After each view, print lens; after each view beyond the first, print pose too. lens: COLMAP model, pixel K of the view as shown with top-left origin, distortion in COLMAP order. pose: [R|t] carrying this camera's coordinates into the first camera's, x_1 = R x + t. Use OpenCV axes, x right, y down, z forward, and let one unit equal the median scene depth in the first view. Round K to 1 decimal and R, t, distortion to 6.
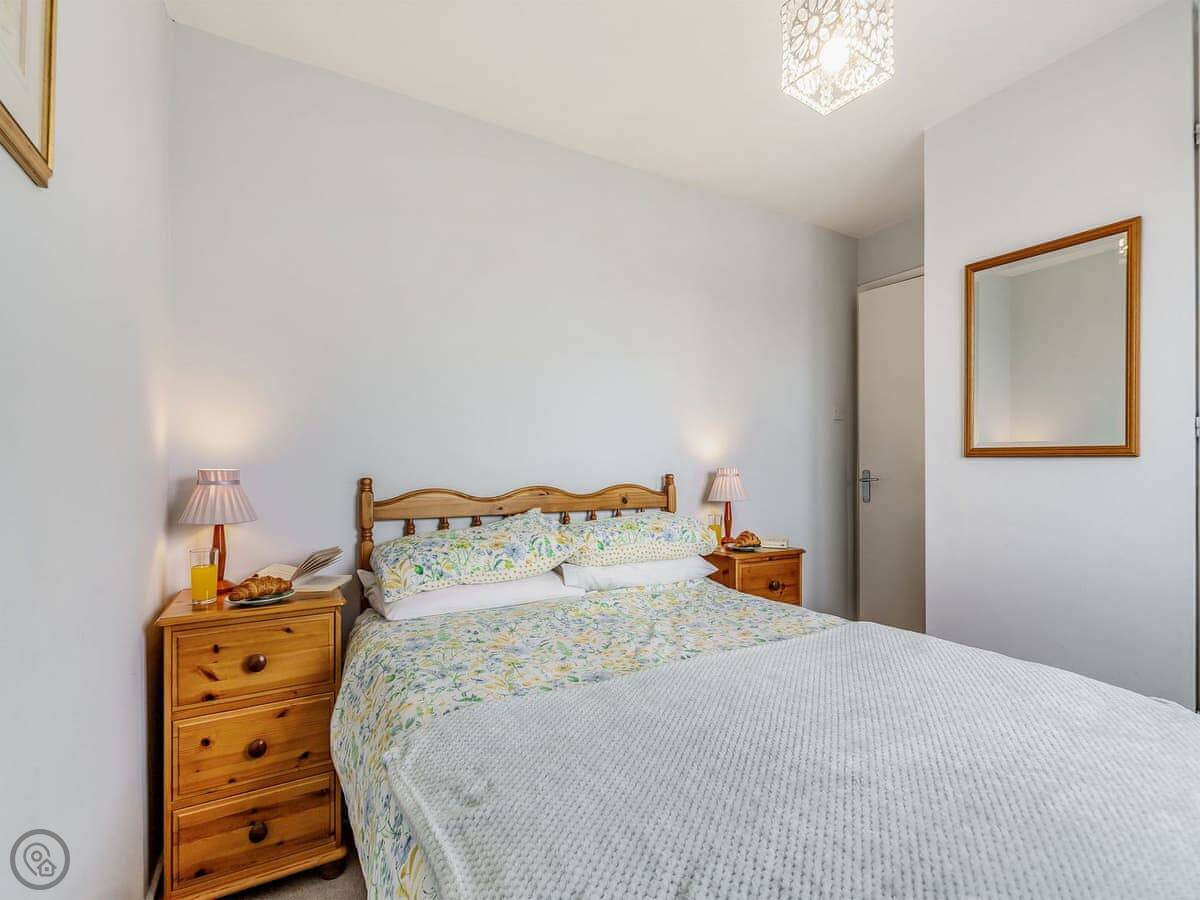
lens RADIAL K [[564.0, 0, 597.4], [0, 564.0, 479.1], [0, 0, 1]] dist [-0.001560, -0.000008]
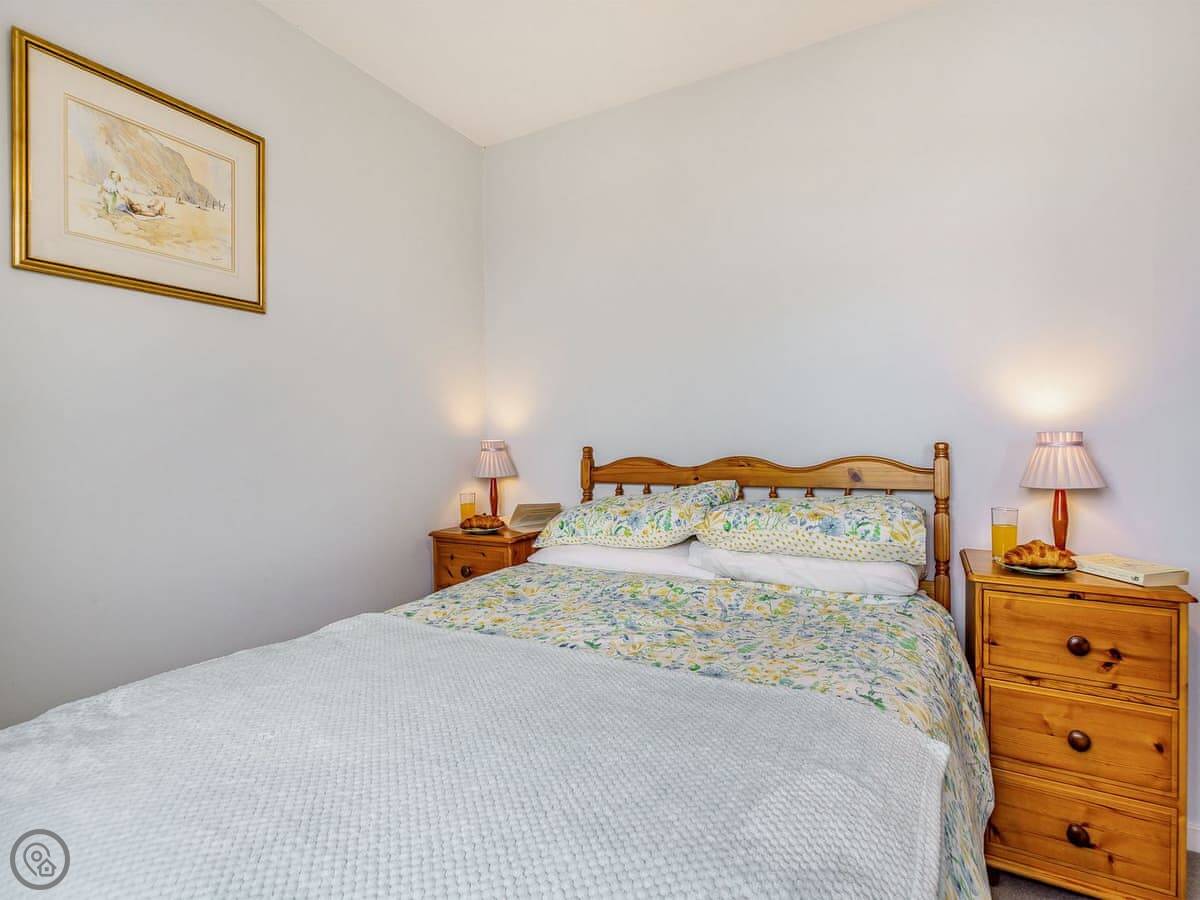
lens RADIAL K [[596.0, 0, 604.8], [0, 596.0, 442.7], [0, 0, 1]] dist [-0.001711, 0.000153]
pose [[0.515533, -0.001467, -0.856869, 0.748589], [0.000885, 0.999999, -0.001179, -0.009798], [0.856870, -0.000150, 0.515533, 0.405000]]
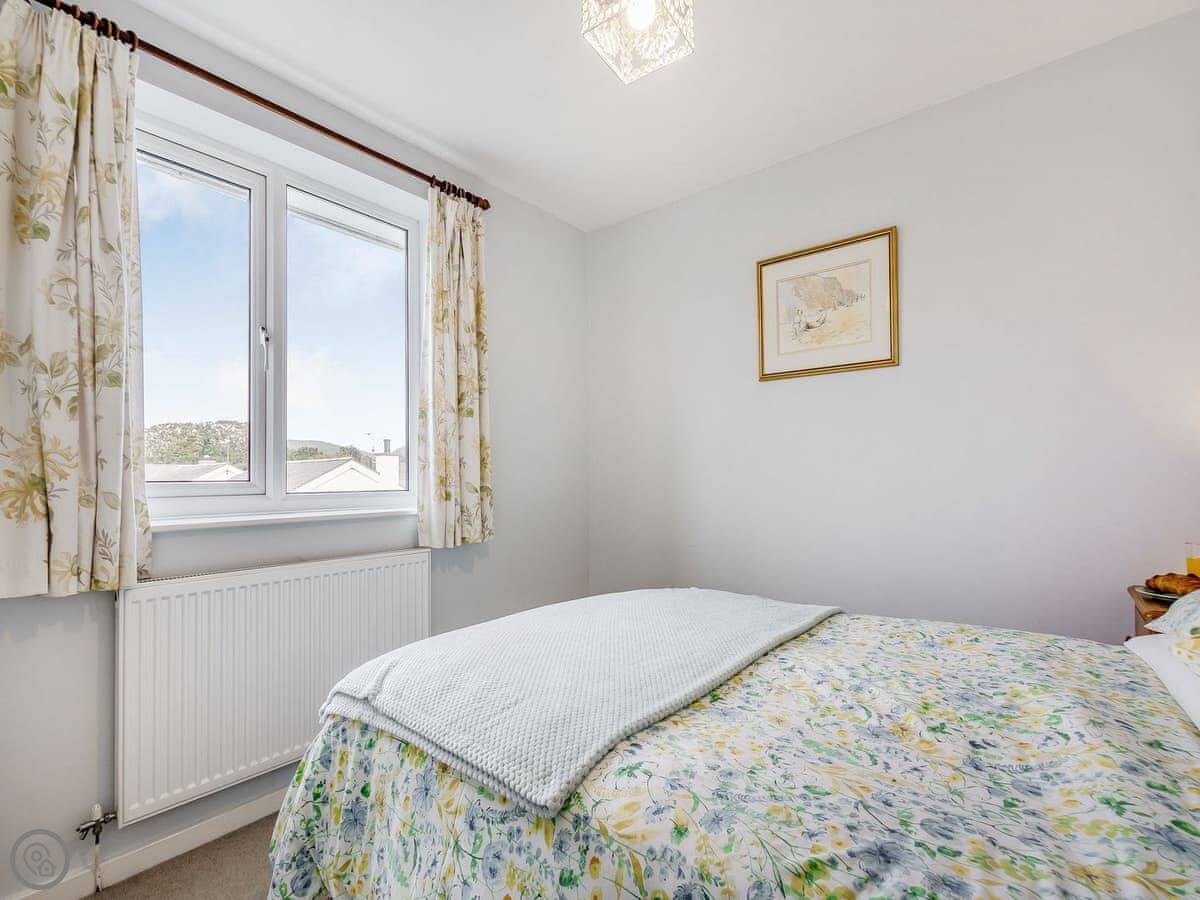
lens RADIAL K [[543.5, 0, 598.2], [0, 543.5, 464.7], [0, 0, 1]] dist [-0.001606, 0.013737]
pose [[-0.936916, 0.002148, -0.349549, 0.581120], [0.004979, 0.999962, -0.007201, -0.014462], [0.349520, -0.008487, -0.936891, 1.306840]]
